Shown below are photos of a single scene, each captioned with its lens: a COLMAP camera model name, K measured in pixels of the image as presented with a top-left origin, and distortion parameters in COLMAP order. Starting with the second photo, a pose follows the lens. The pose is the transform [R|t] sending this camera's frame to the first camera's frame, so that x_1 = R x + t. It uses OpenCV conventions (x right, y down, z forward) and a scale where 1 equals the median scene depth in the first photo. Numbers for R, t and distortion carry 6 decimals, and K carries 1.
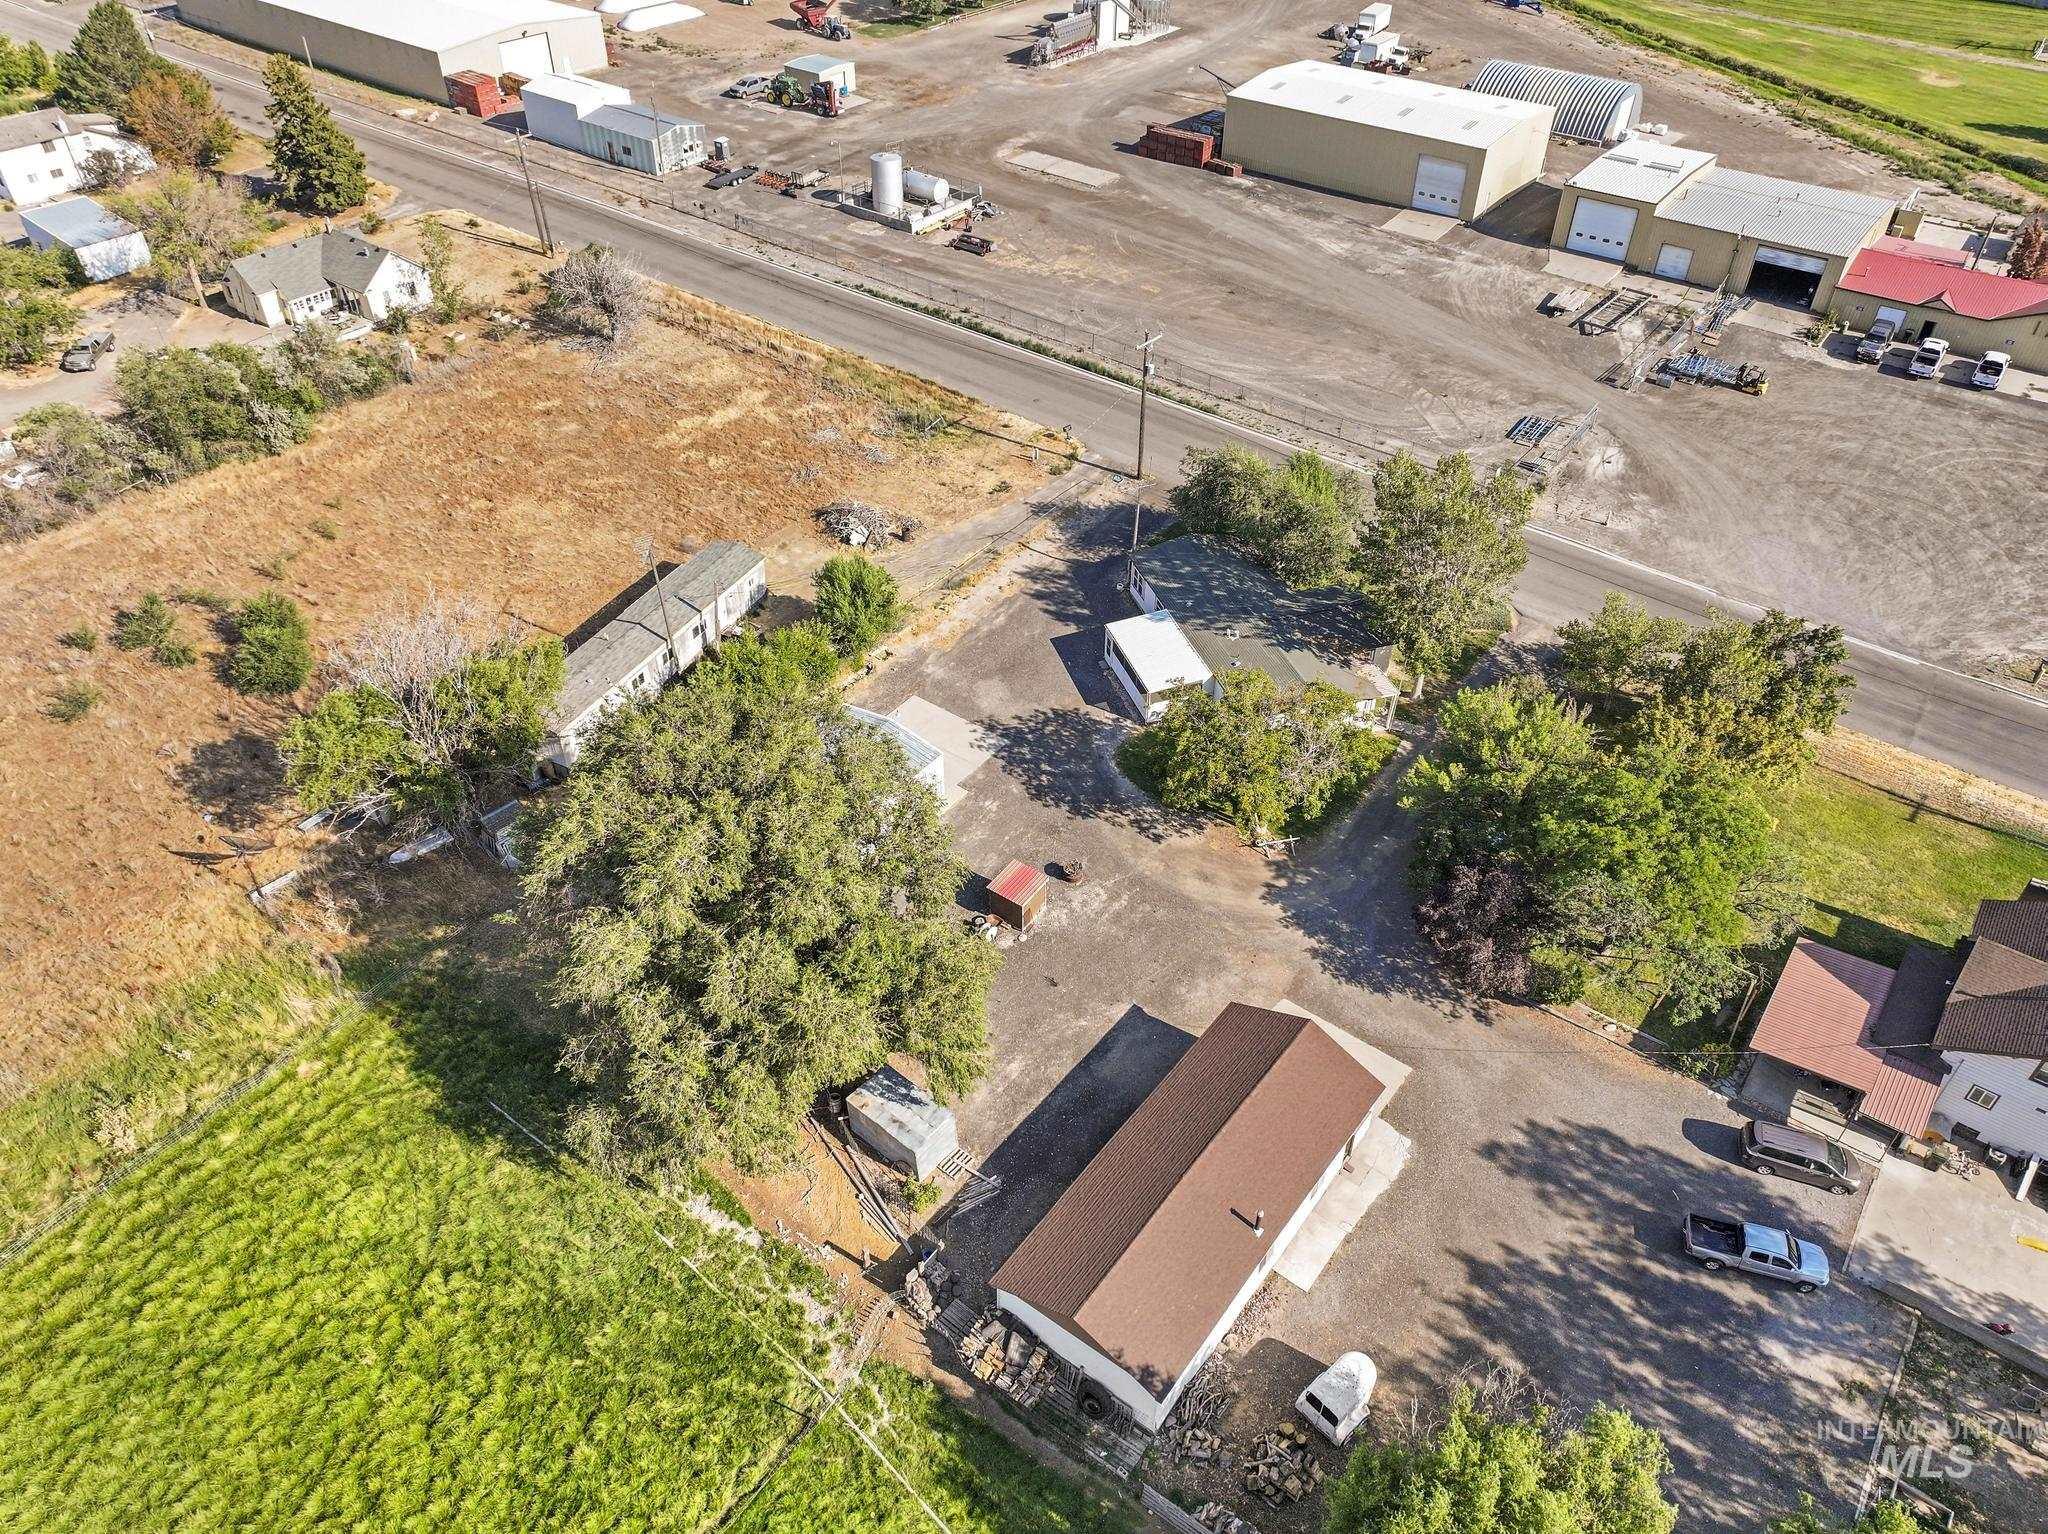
lens RADIAL K [[1446.2, 0, 1024.0], [0, 1446.2, 767.0], [0, 0, 1]] dist [-0.008590, 0.033455]
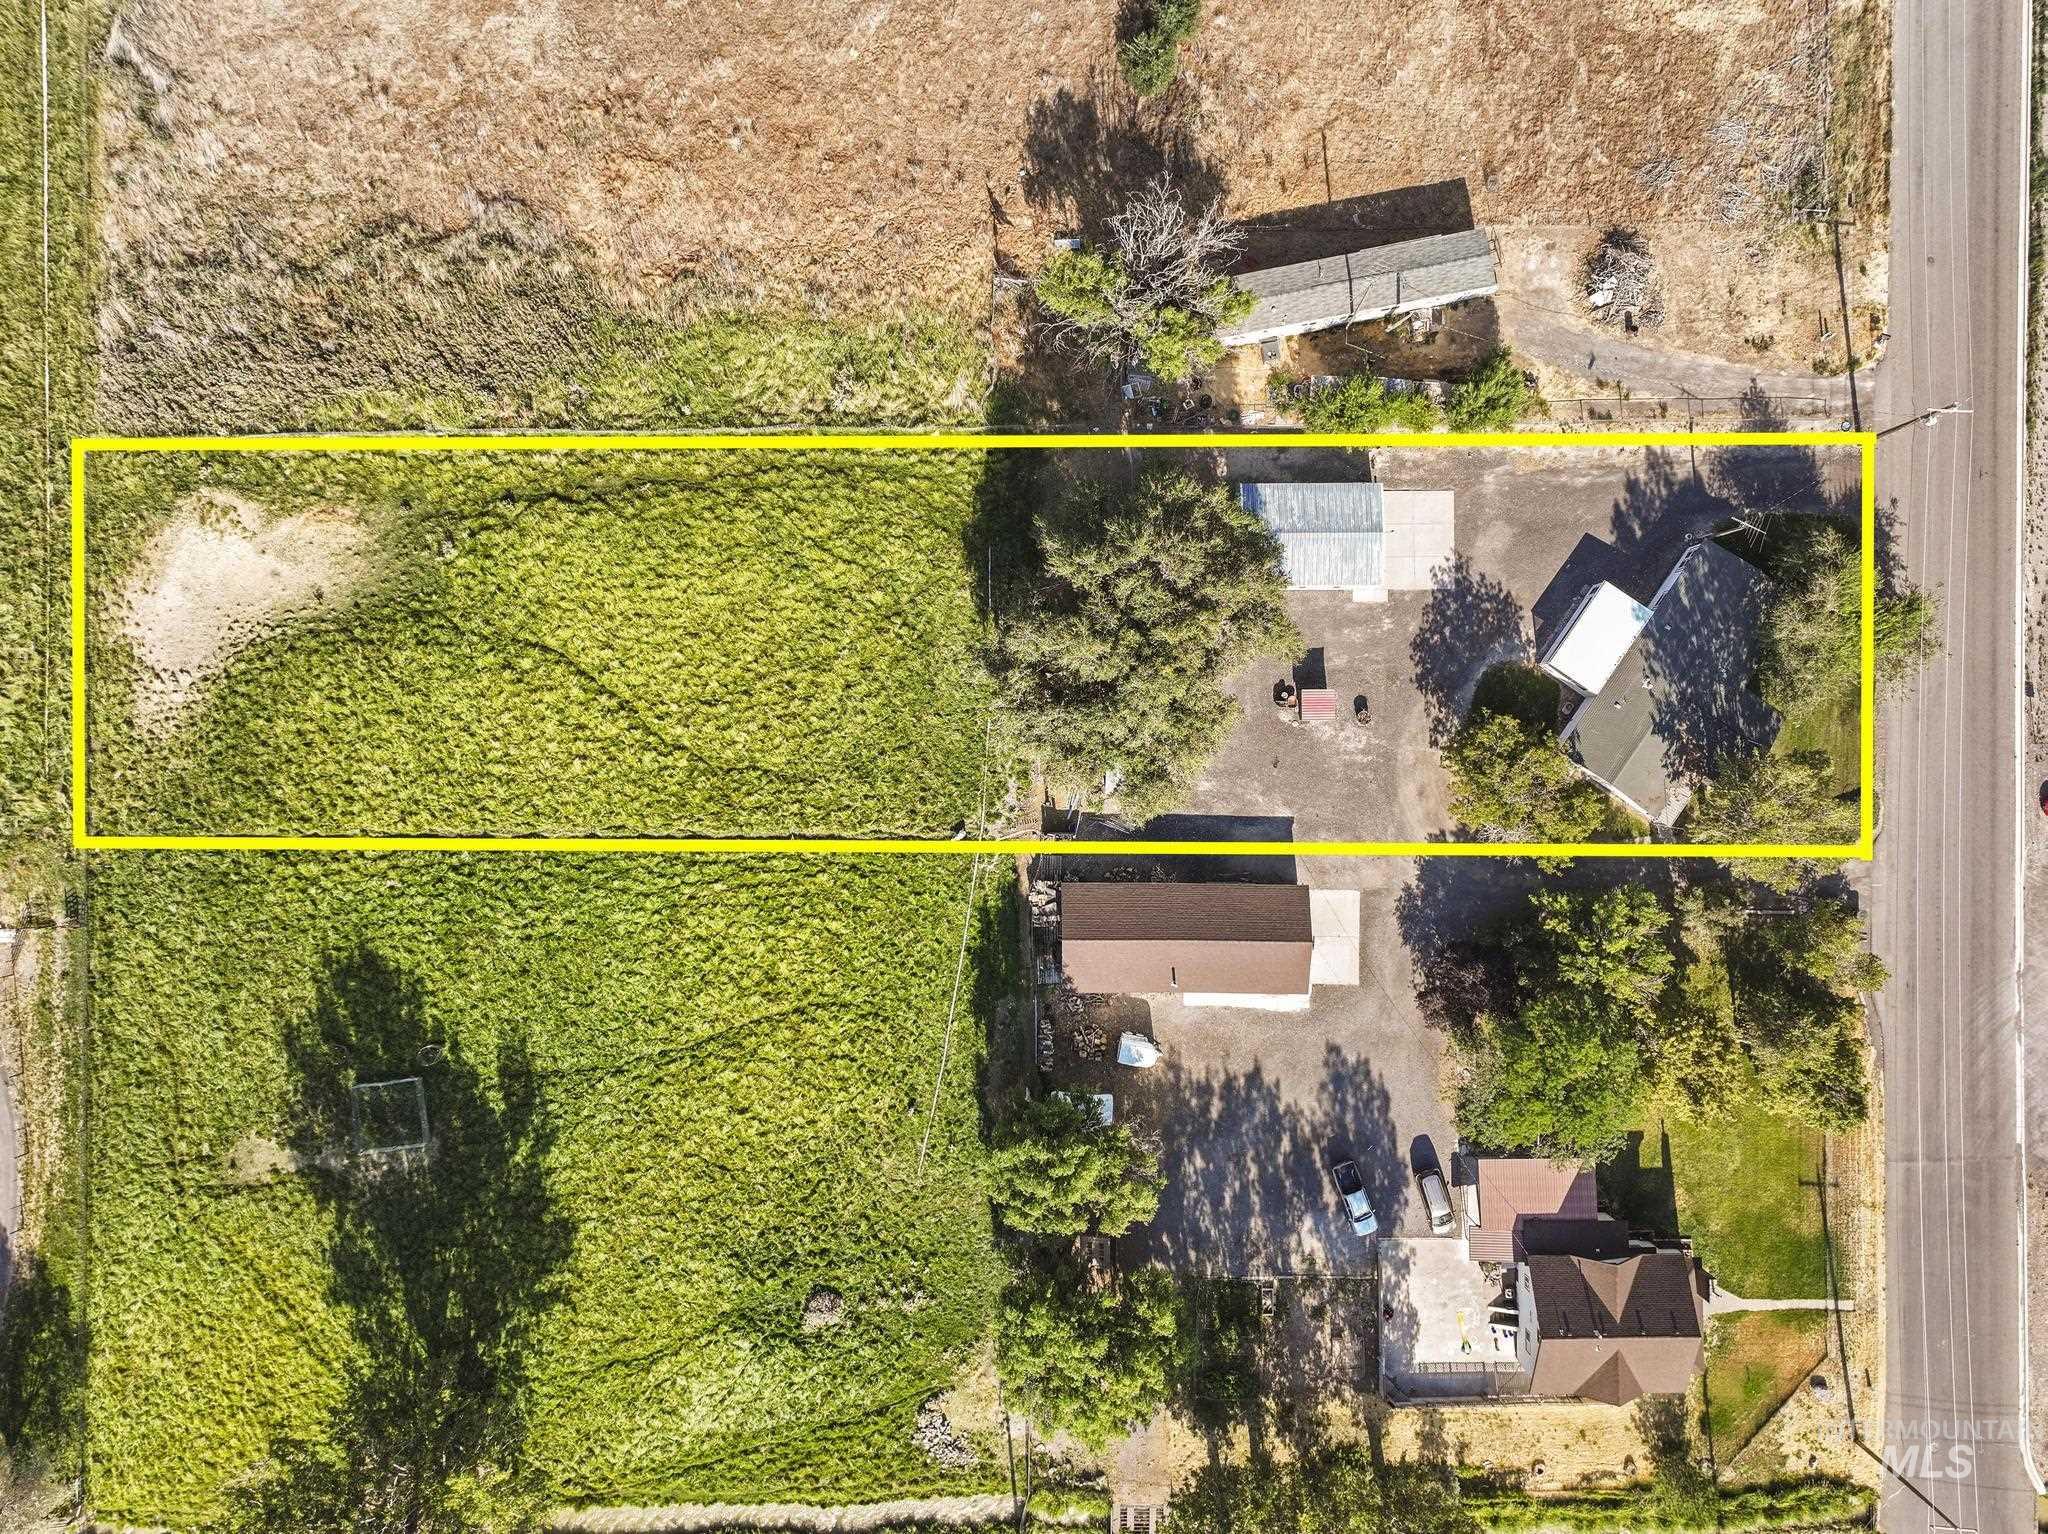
lens RADIAL K [[1445.8, 0, 1037.0], [0, 1445.8, 792.8], [0, 0, 1]] dist [0.010304, -0.003123]
pose [[0.604577, 0.796331, -0.018541, -0.045041], [-0.519700, 0.411984, 0.748453, -0.478986], [0.603655, -0.442861, 0.662929, -0.092497]]
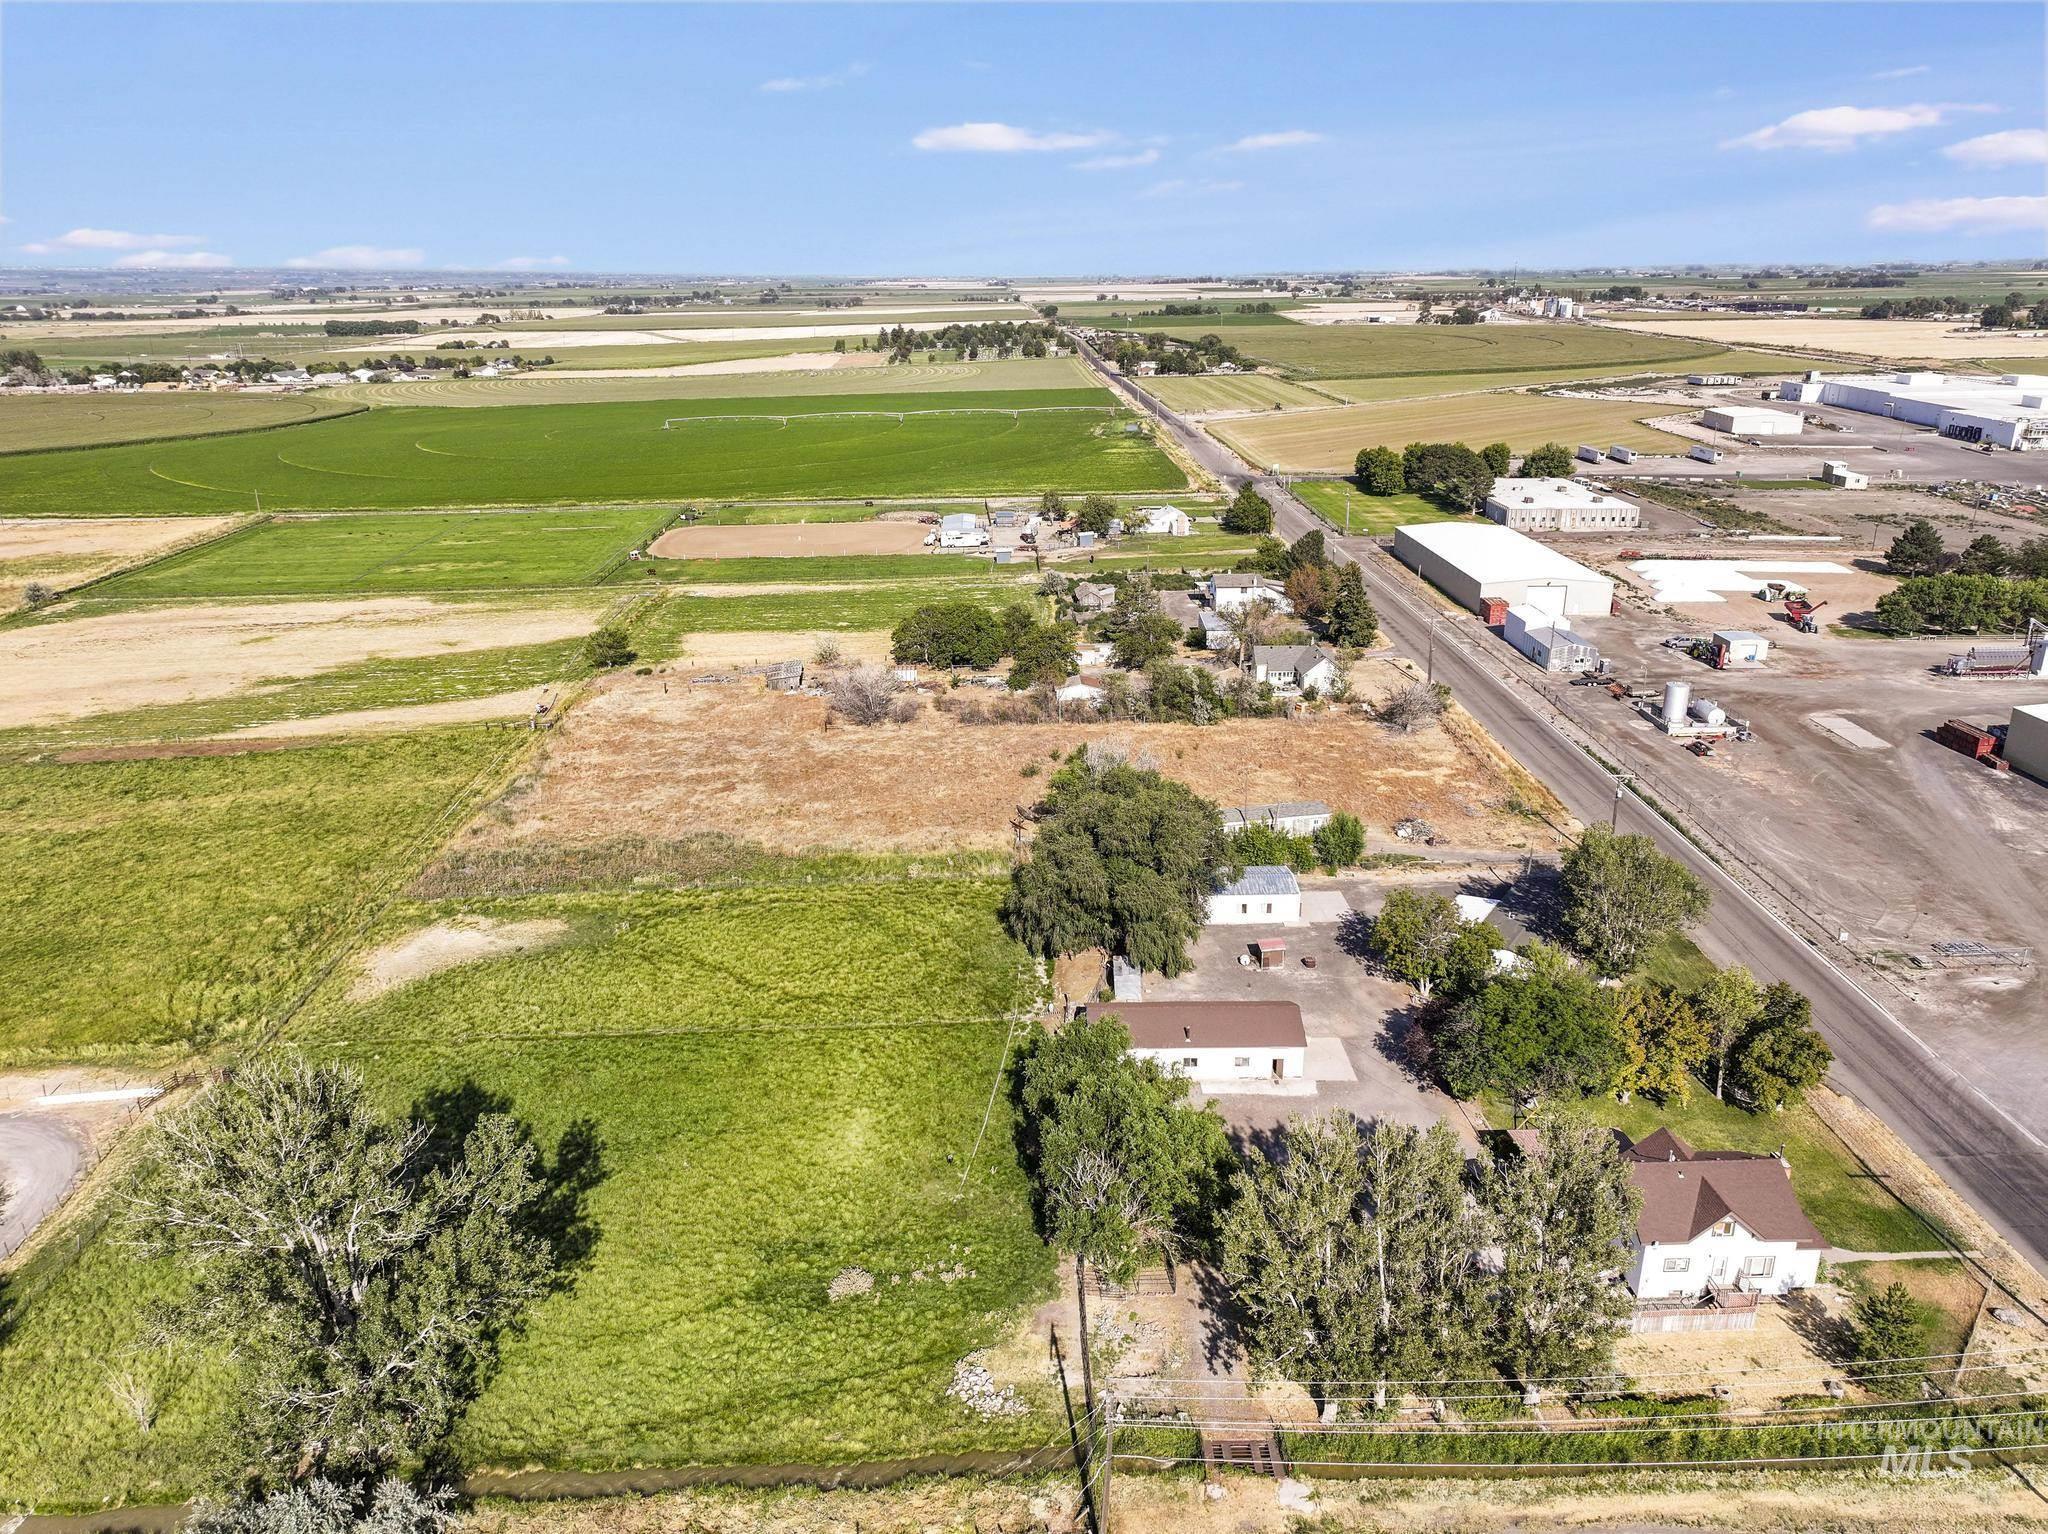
lens RADIAL K [[1445.8, 0, 1037.0], [0, 1445.8, 792.8], [0, 0, 1]] dist [0.010304, -0.003123]
pose [[0.630883, 0.256493, -0.732255, 0.666903], [-0.492843, 0.861397, -0.122887, 0.171945], [0.599243, 0.438415, 0.669852, -0.311291]]
